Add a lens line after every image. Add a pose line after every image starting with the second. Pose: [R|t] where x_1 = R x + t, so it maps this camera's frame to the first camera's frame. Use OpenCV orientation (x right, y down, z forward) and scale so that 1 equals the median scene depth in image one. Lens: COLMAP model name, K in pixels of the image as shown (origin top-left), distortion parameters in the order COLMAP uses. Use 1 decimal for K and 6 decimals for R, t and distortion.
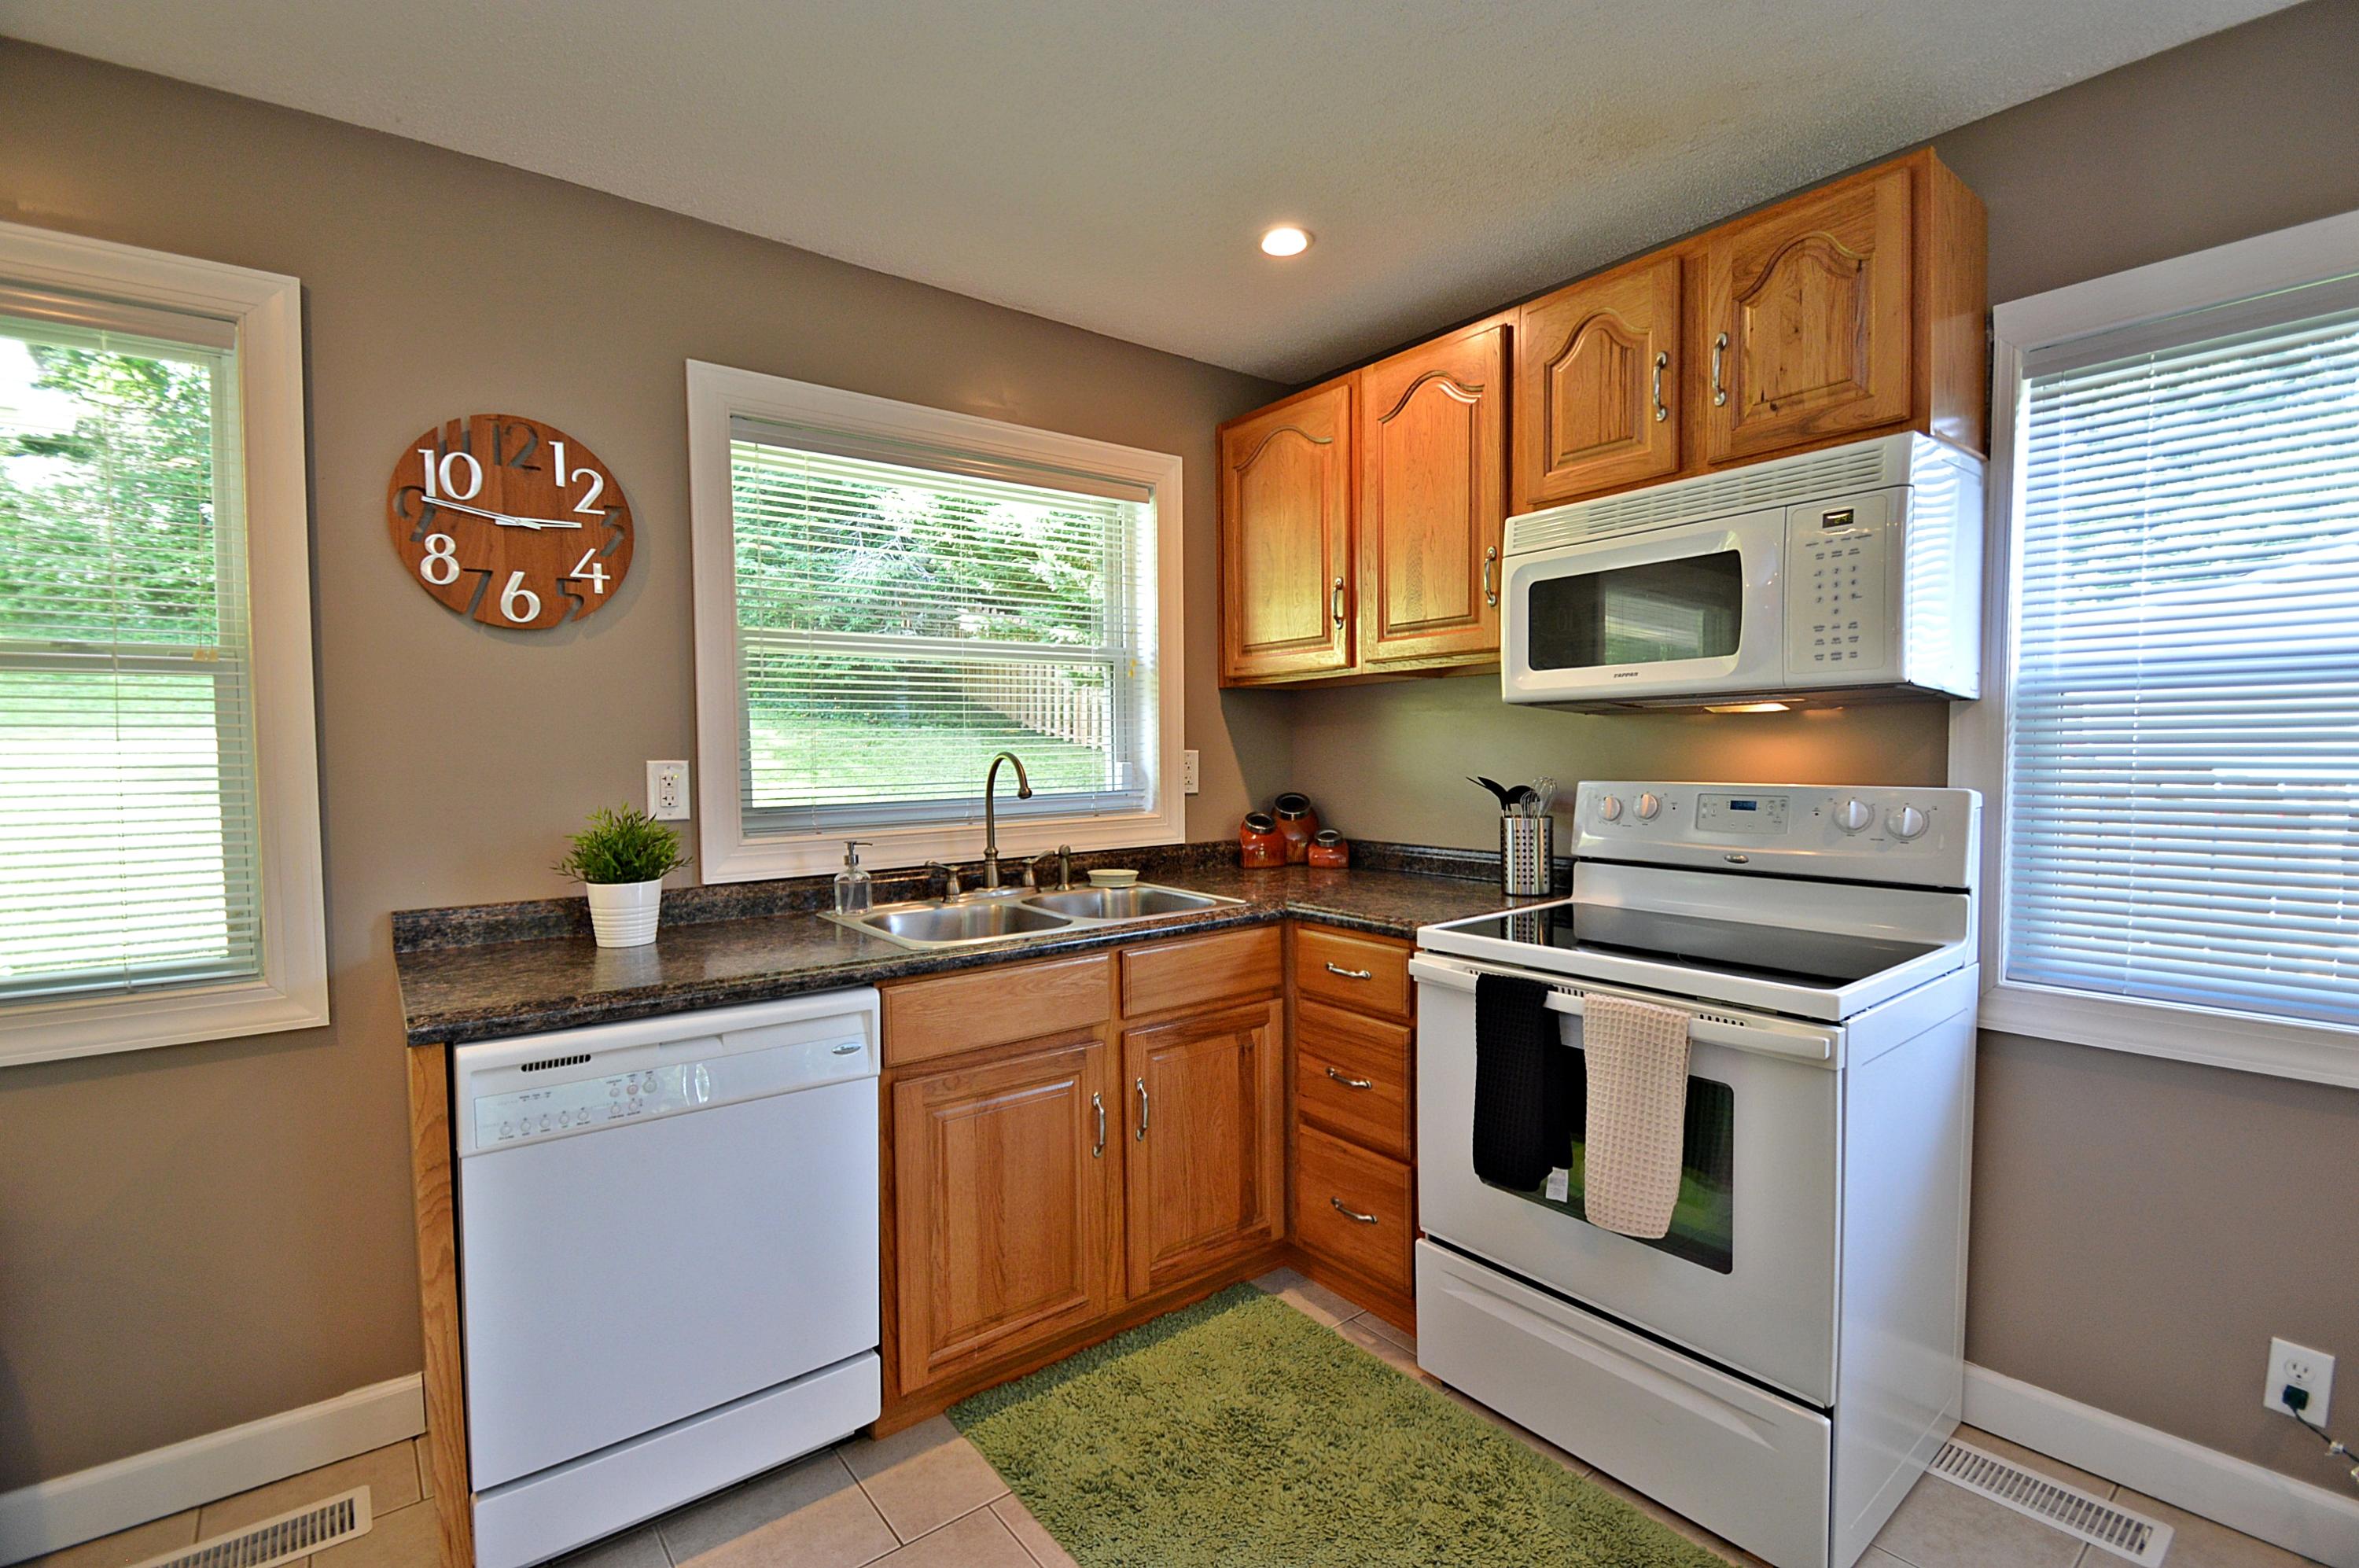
lens RADIAL K [[1065.5, 0, 1175.5], [0, 1065.5, 792.4], [0, 0, 1]] dist [0.015242, -0.019472]
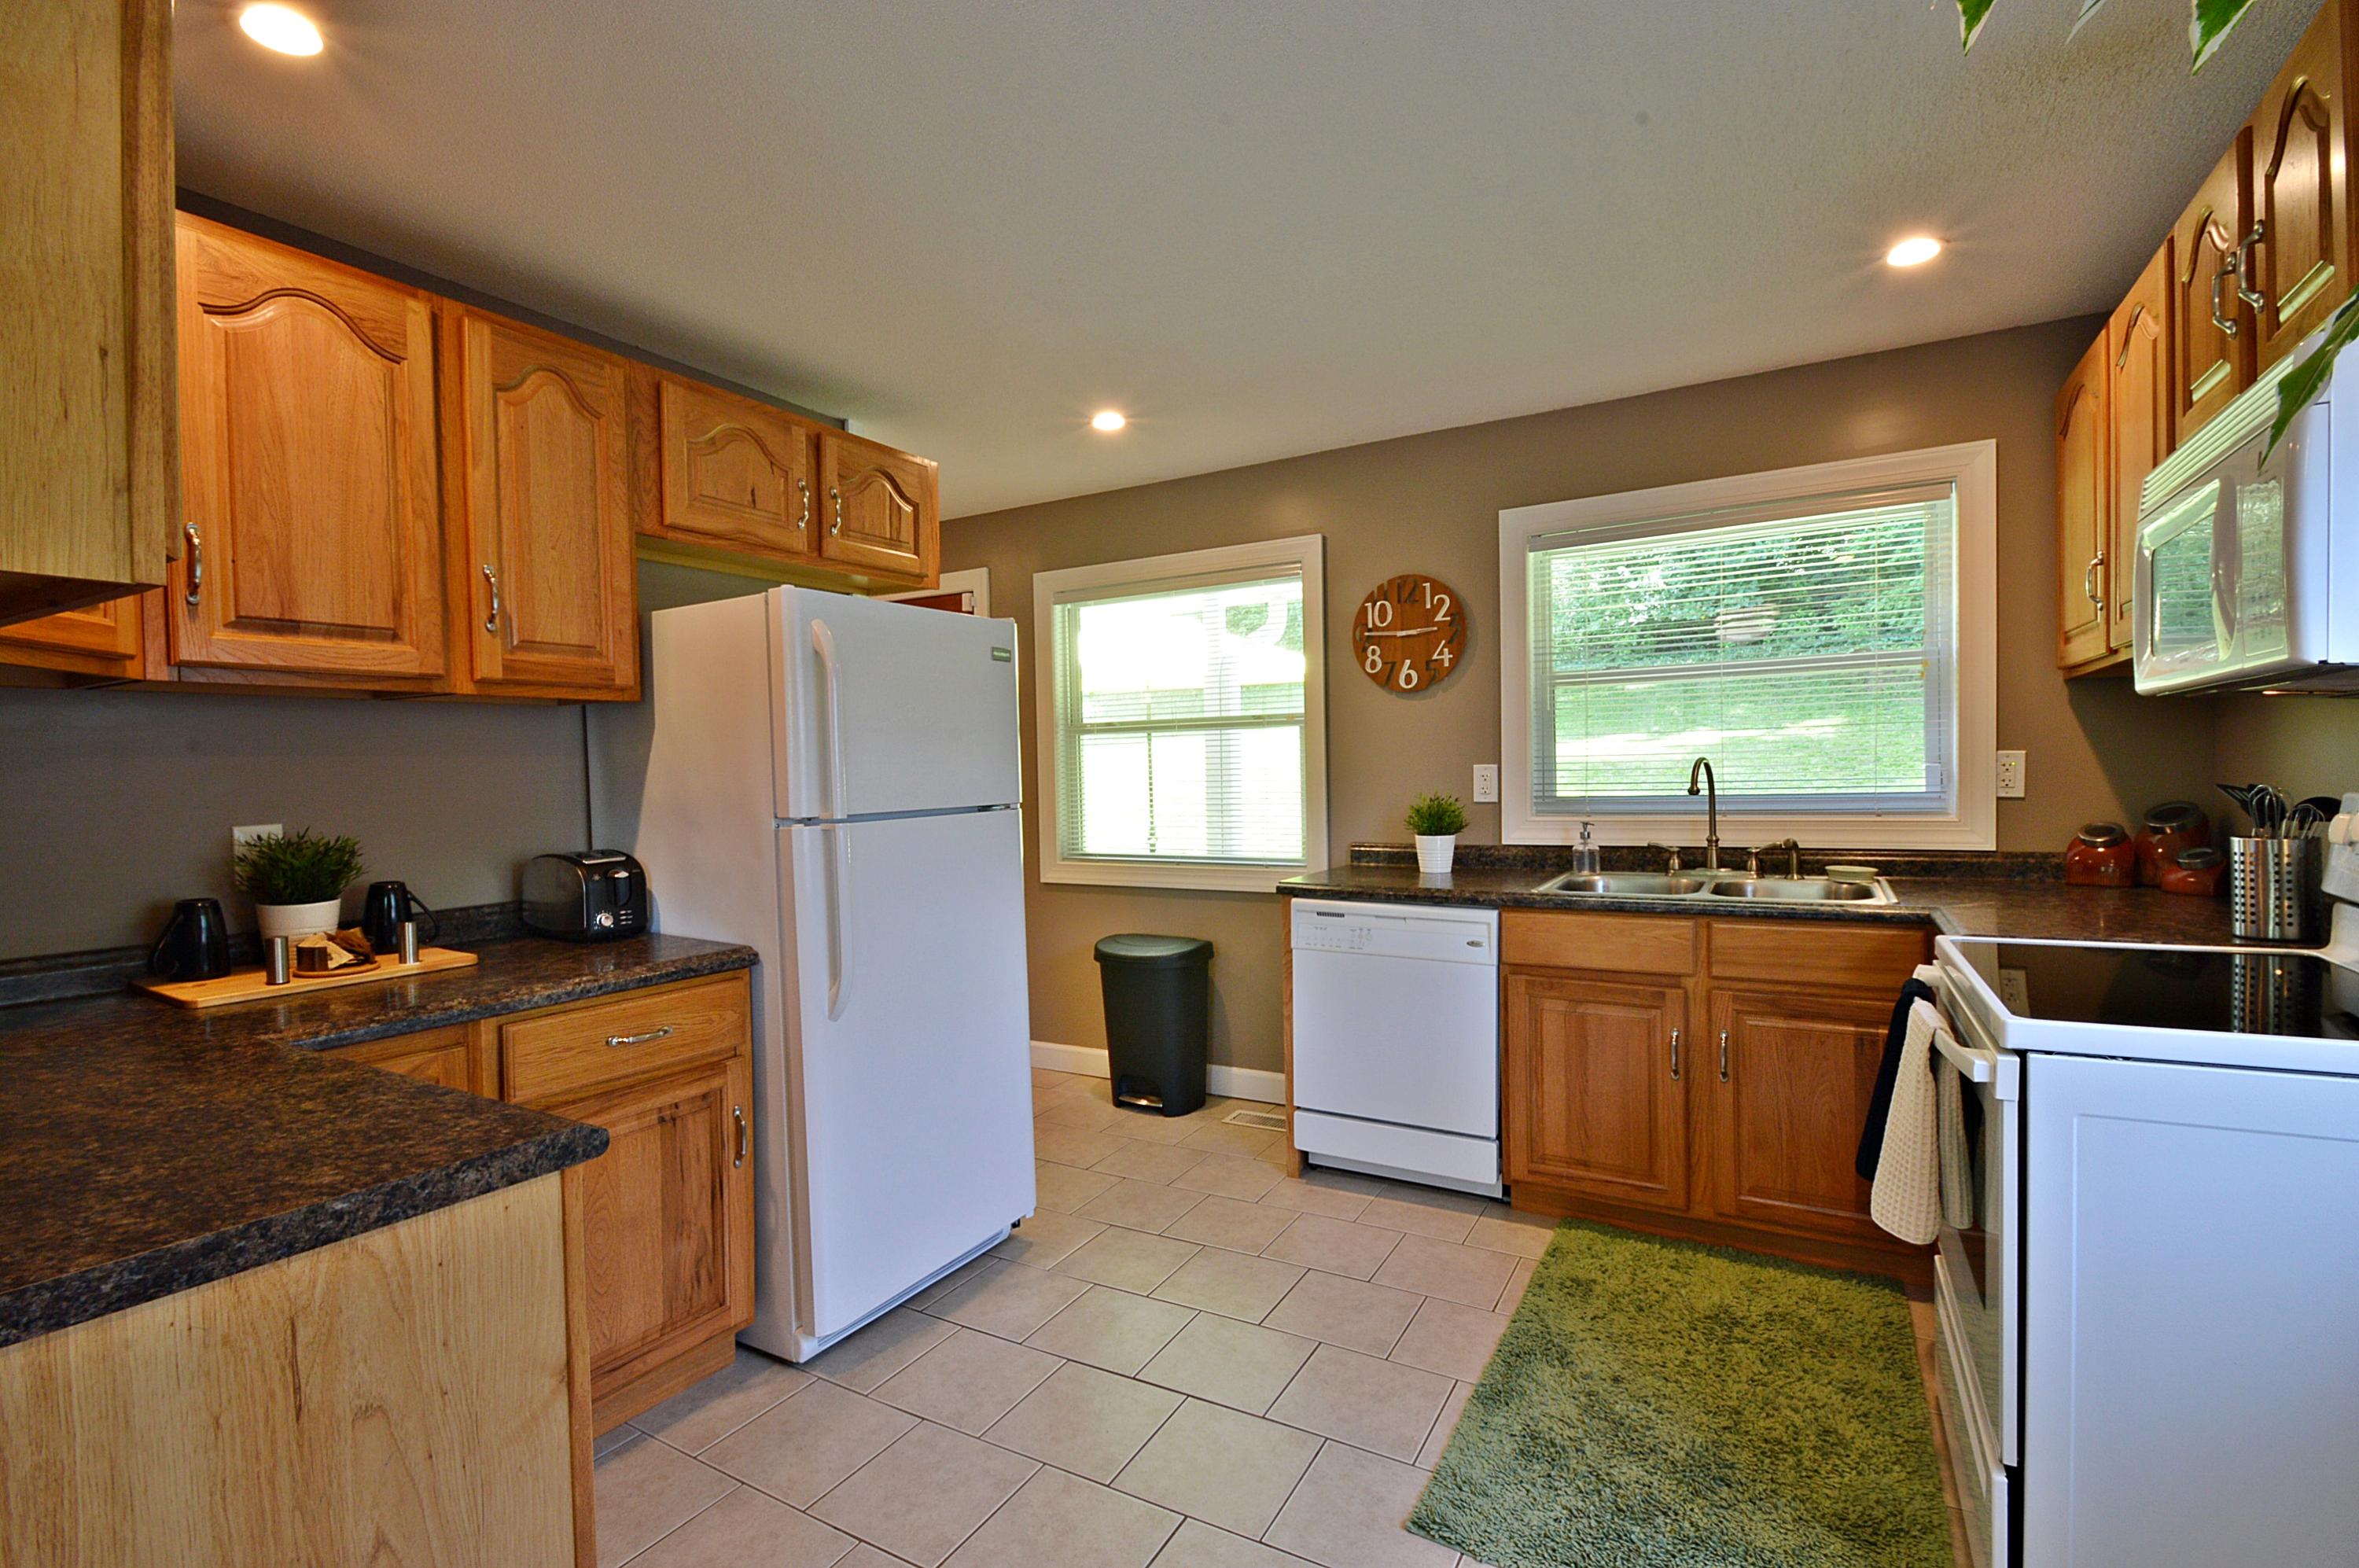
lens RADIAL K [[1065.5, 0, 1175.5], [0, 1065.5, 792.4], [0, 0, 1]] dist [0.015242, -0.019472]
pose [[0.363395, 0.023881, -0.931329, 0.881803], [-0.020644, 0.999632, 0.017578, -0.007657], [0.931406, 0.012838, 0.363755, -0.013506]]
